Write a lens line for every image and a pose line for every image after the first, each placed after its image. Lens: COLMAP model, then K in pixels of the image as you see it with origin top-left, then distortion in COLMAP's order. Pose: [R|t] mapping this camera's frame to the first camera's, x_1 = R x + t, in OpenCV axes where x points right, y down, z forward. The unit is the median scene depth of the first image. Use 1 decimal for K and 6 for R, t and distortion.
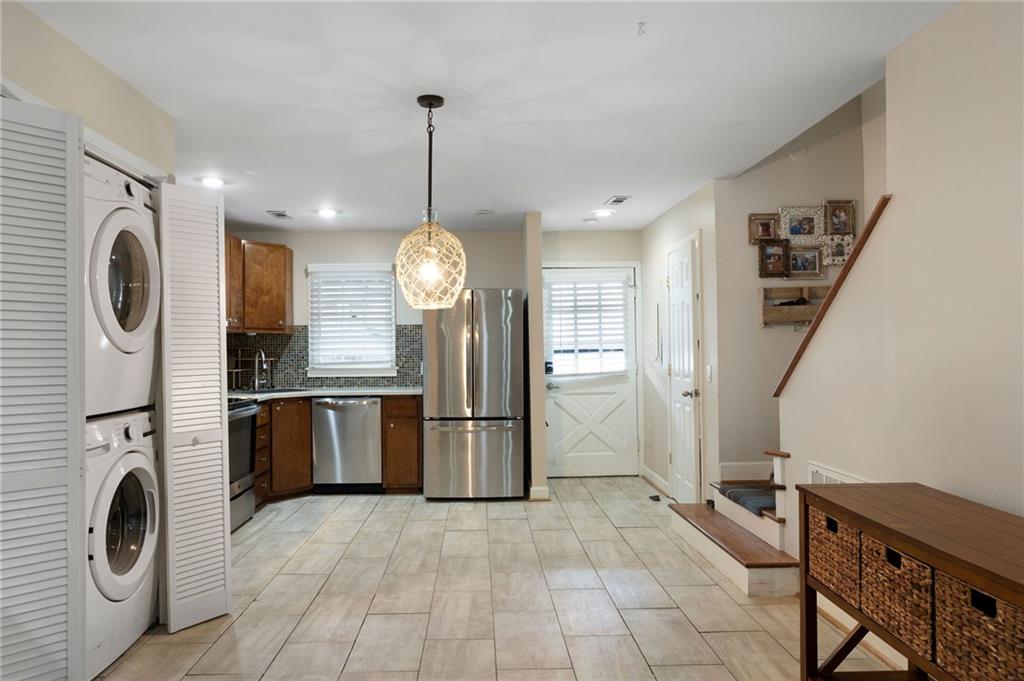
lens RADIAL K [[677.8, 0, 497.5], [0, 677.8, 343.5], [0, 0, 1]] dist [0.002267, 0.000773]
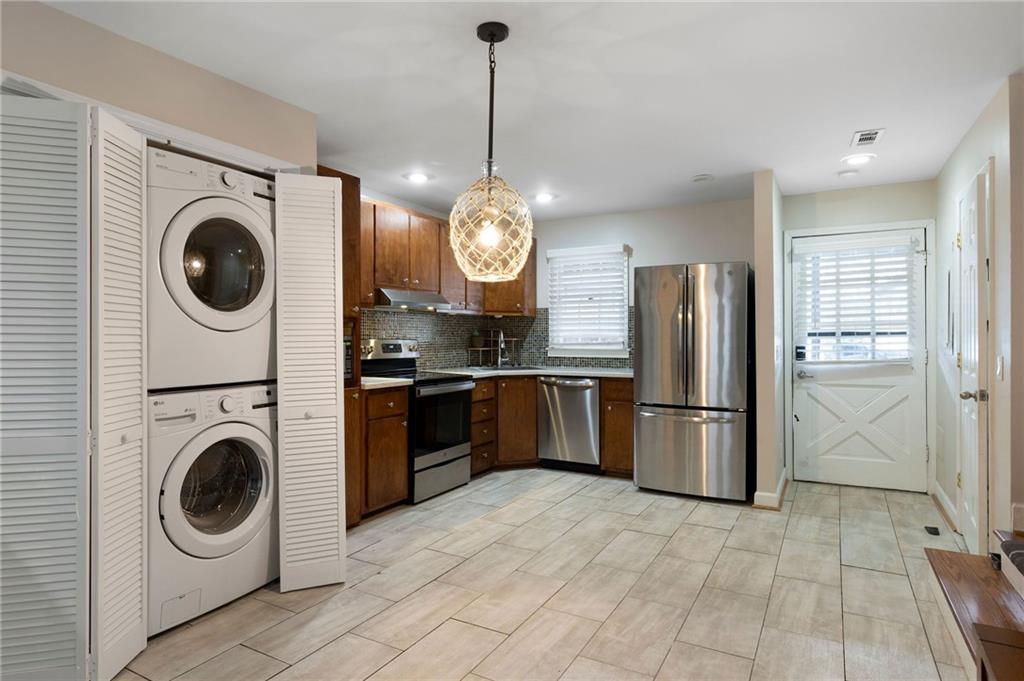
lens RADIAL K [[579.5, 0, 511.7], [0, 579.5, 335.7], [0, 0, 1]] dist [-0.002045, 0.000353]
pose [[0.860353, 0.008938, -0.509621, 0.146828], [-0.001131, 0.999877, 0.015626, 0.002854], [0.509698, -0.012867, 0.860257, 0.199585]]
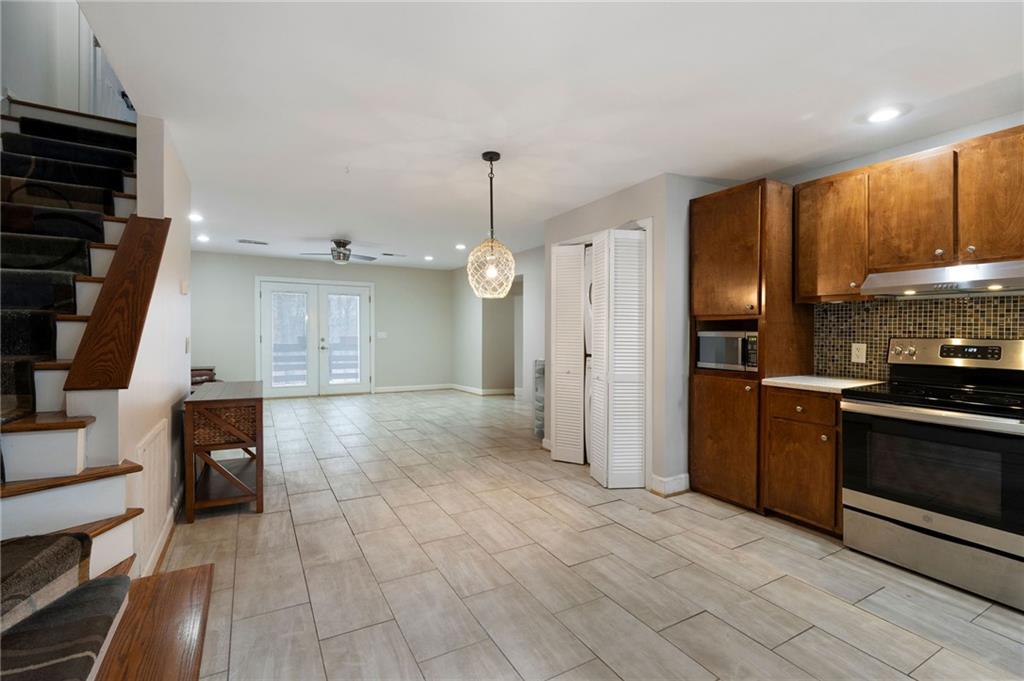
lens RADIAL K [[462.6, 0, 513.3], [0, 462.6, 341.4], [0, 0, 1]] dist [-0.003215, 0.000926]
pose [[-0.887863, 0.013807, -0.459900, 0.169061], [0.009028, 0.999880, 0.012589, 0.013436], [0.460019, 0.007026, -0.887881, 0.965668]]
